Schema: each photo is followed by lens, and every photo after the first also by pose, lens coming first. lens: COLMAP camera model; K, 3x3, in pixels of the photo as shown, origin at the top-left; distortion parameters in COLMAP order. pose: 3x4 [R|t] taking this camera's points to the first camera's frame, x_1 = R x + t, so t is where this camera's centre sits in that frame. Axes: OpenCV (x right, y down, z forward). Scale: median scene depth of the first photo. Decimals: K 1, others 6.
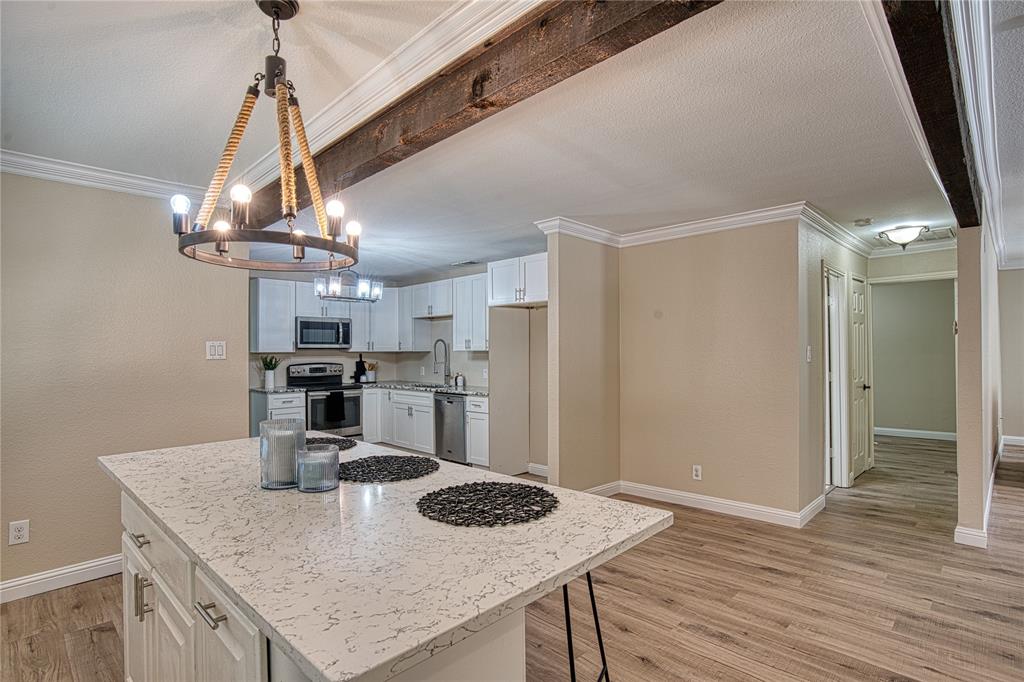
lens RADIAL K [[521.6, 0, 512.0], [0, 521.6, 341.0], [0, 0, 1]] dist [-0.042866, 0.000794]
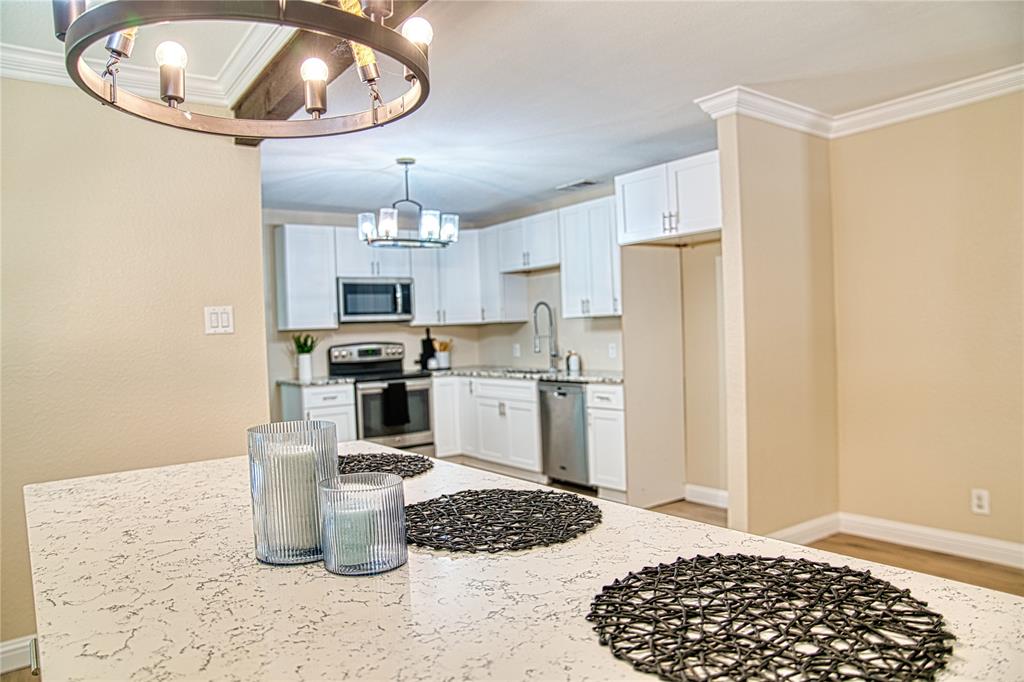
lens RADIAL K [[708.4, 0, 512.0], [0, 708.4, 341.0], [0, 0, 1]] dist [-0.140621, 0.116526]
pose [[0.986547, -0.028144, -0.161036, -0.033456], [0.034184, 0.998807, 0.034861, 0.015338], [0.159862, -0.039896, 0.986333, 0.100318]]
